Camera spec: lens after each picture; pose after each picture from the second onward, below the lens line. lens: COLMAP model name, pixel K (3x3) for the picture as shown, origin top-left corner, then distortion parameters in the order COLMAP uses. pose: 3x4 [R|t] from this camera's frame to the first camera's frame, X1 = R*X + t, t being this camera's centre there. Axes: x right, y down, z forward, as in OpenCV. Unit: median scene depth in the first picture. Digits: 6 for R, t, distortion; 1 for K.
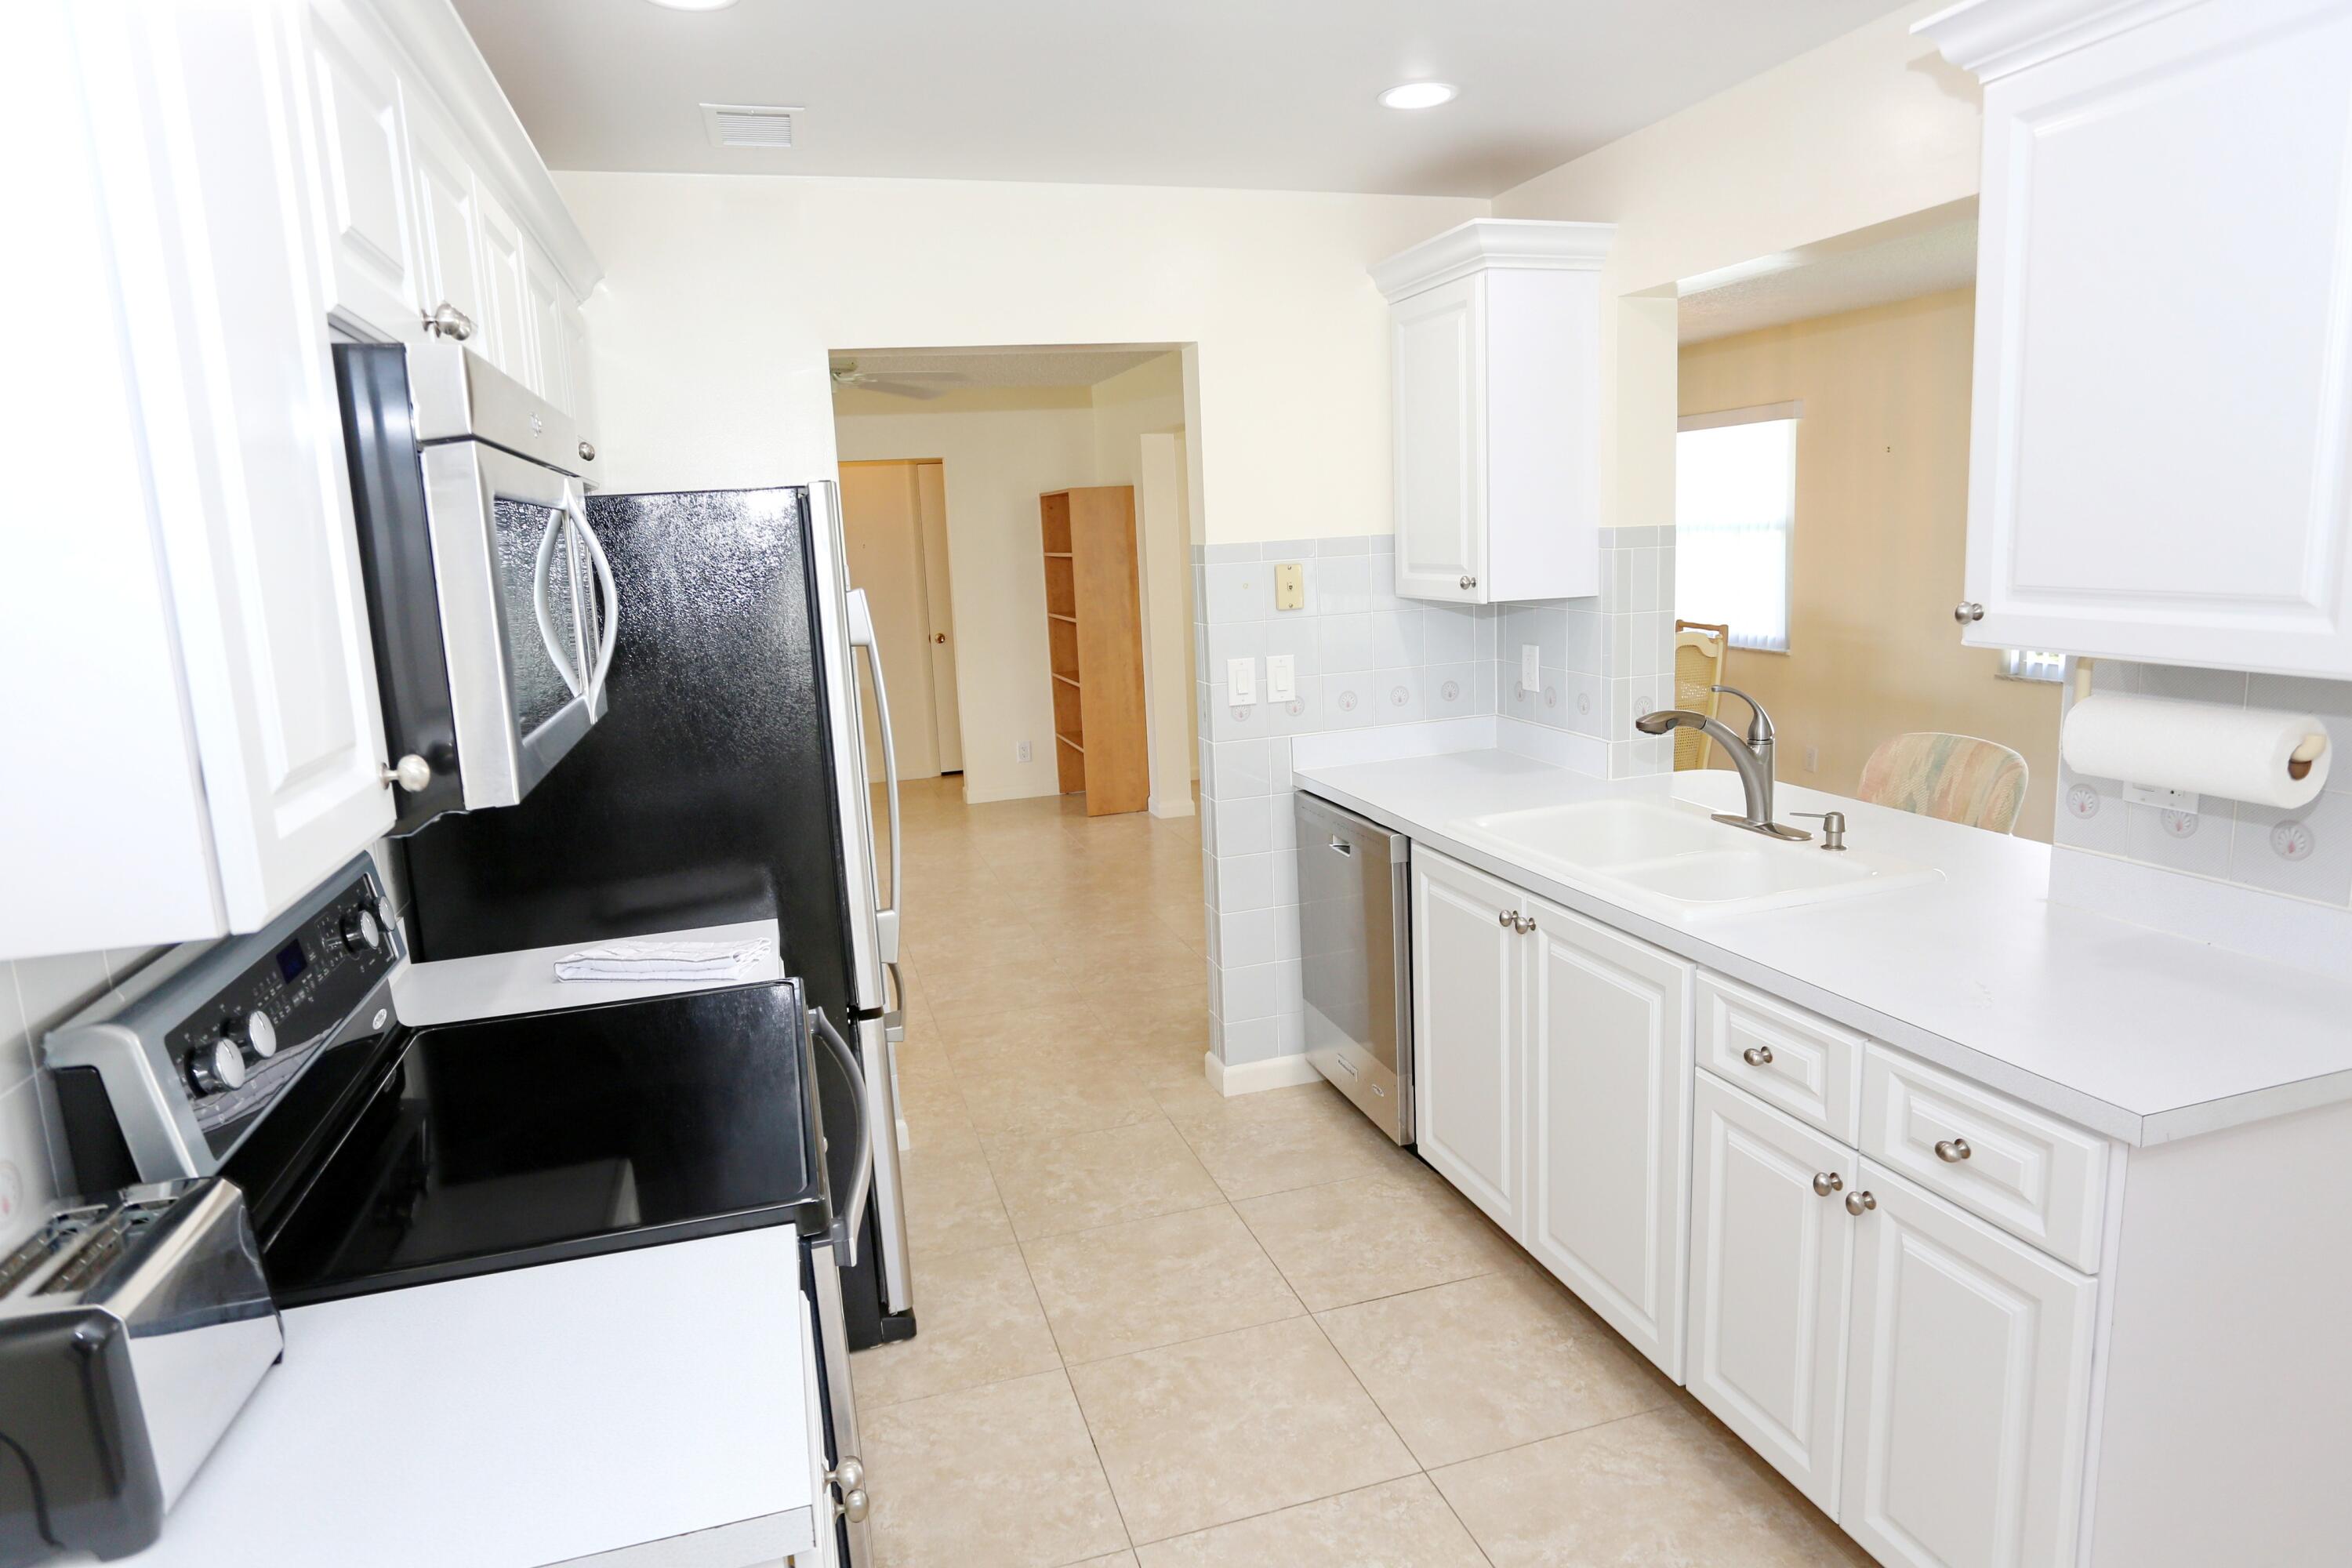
lens RADIAL K [[1365.1, 0, 1176.0], [0, 1365.1, 784.0], [0, 0, 1]] dist [-0.070066, 0.050635]
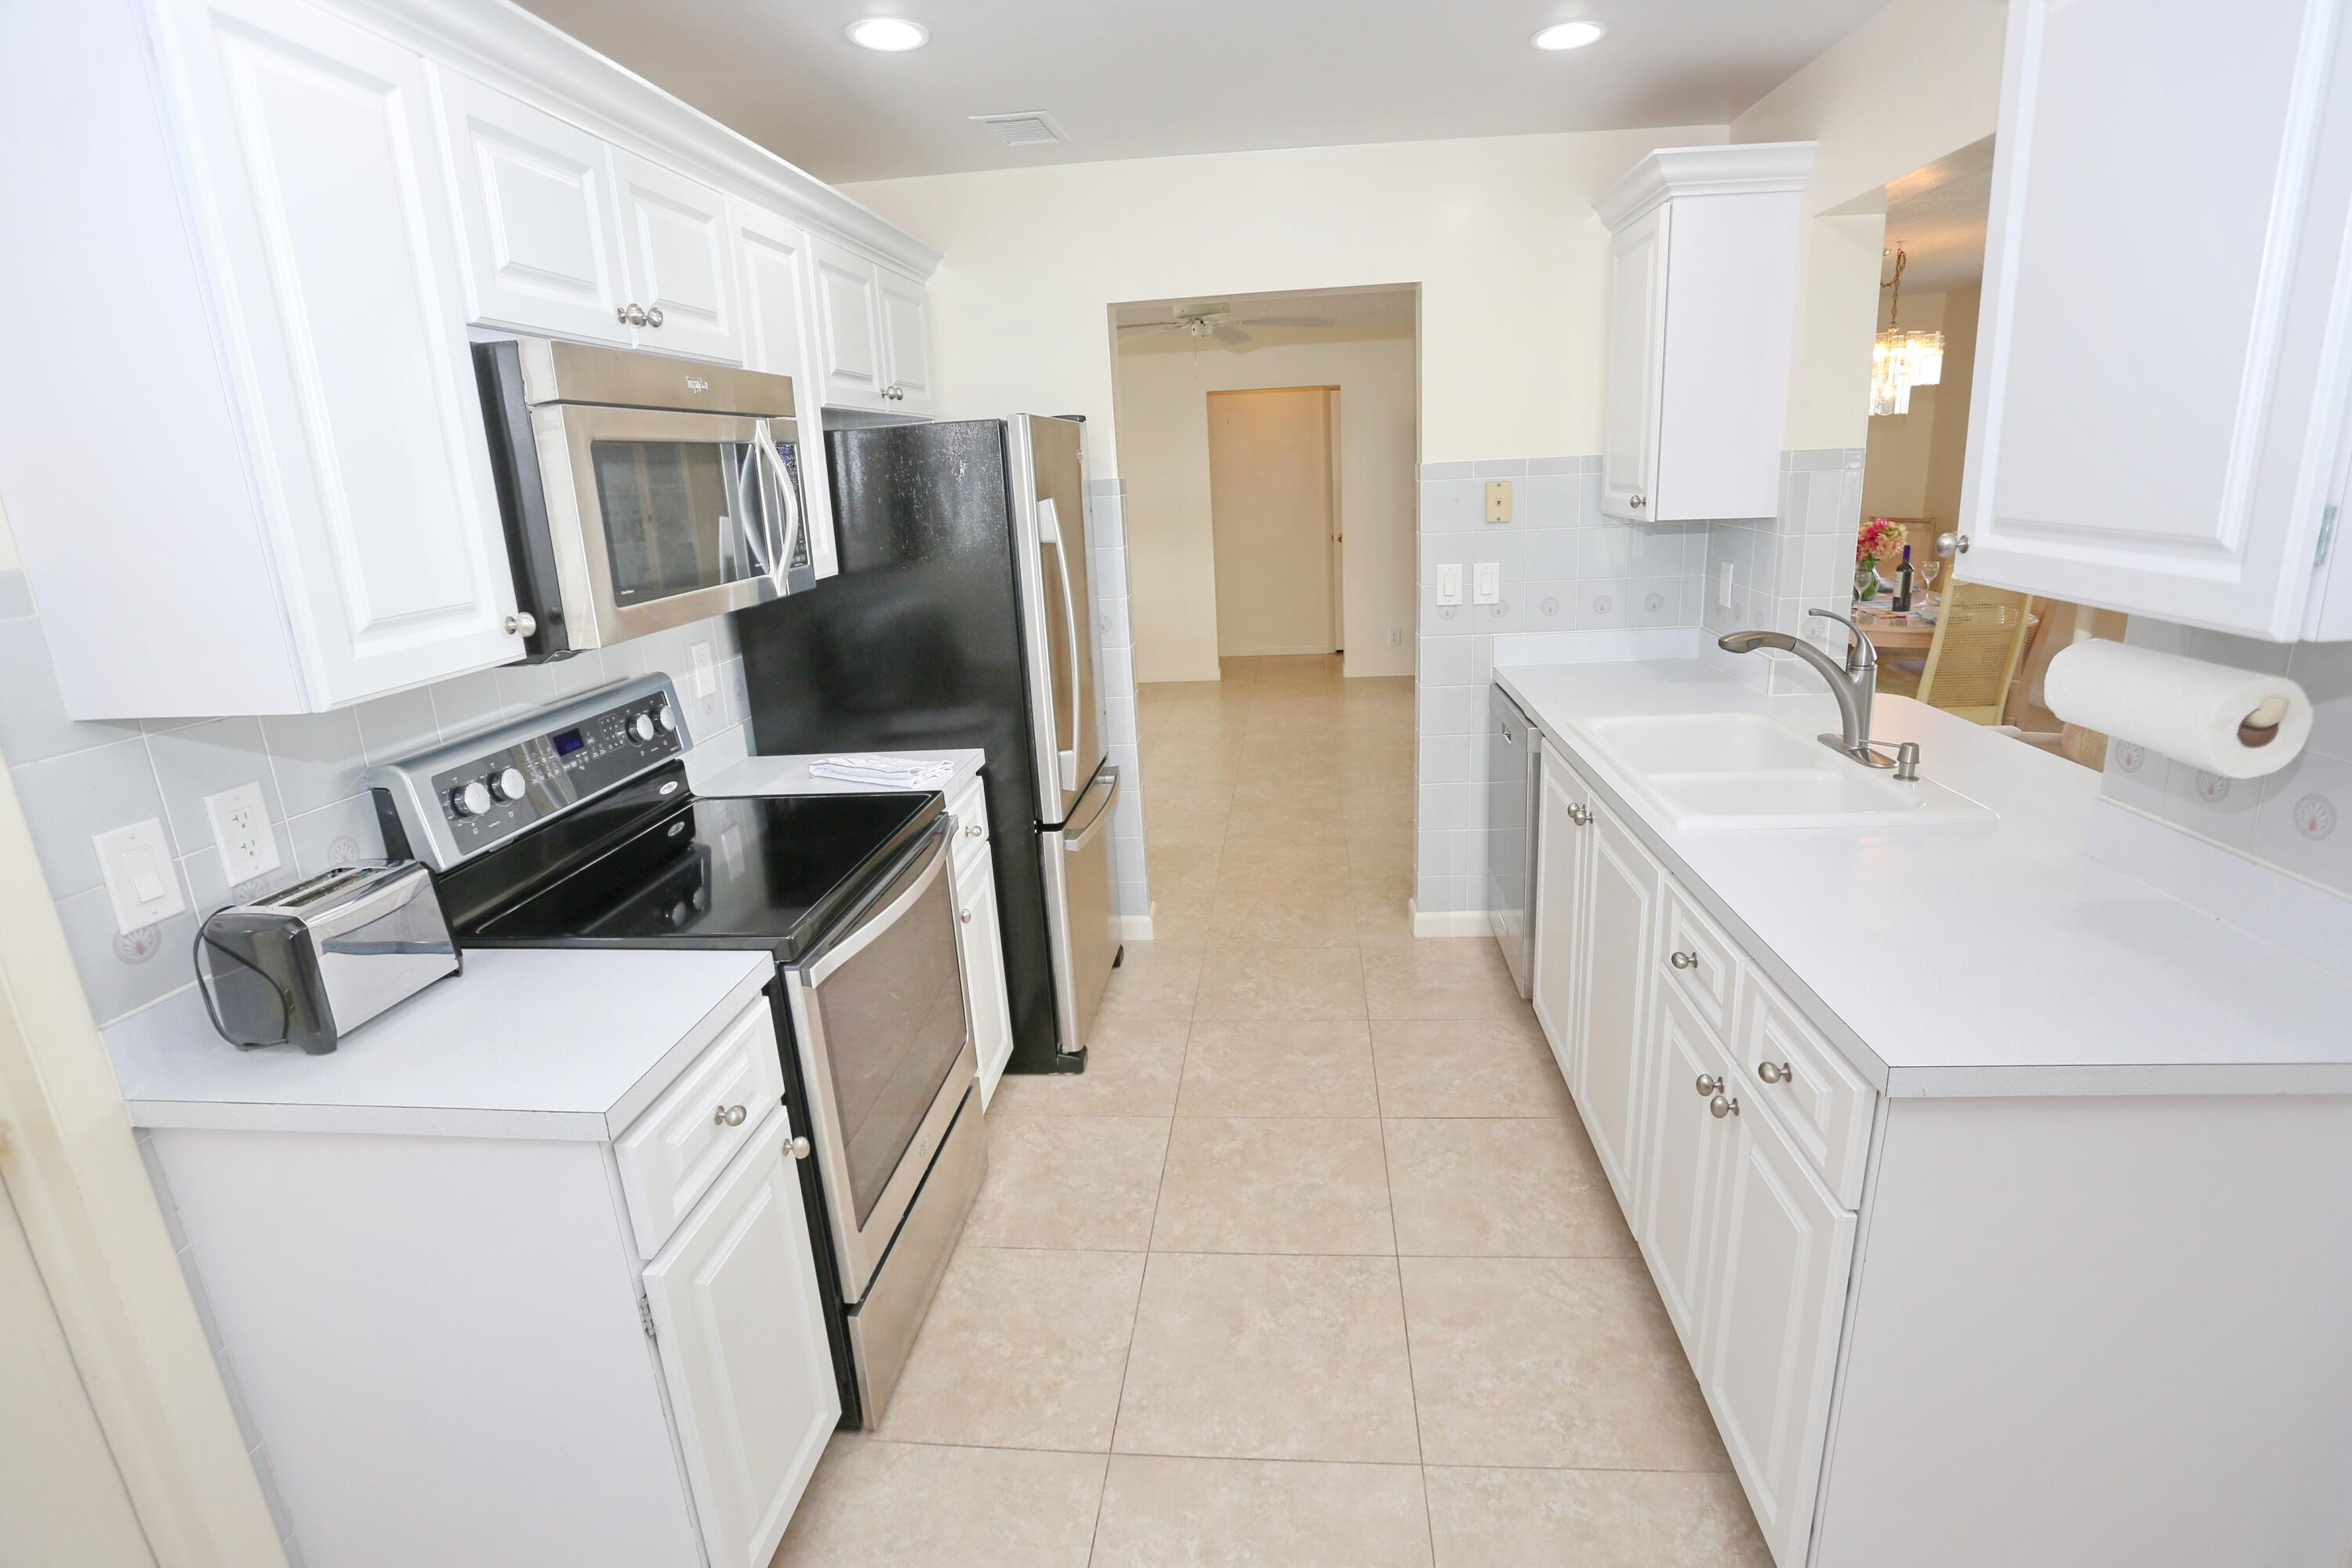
lens RADIAL K [[1134.4, 0, 1185.2], [0, 1134.4, 784.7], [0, 0, 1]] dist [-0.084107, 0.035647]
pose [[0.925022, 0.104289, -0.365320, 0.284022], [-0.063698, 0.990547, 0.121487, -0.012985], [0.374537, -0.089108, 0.922920, 0.038841]]
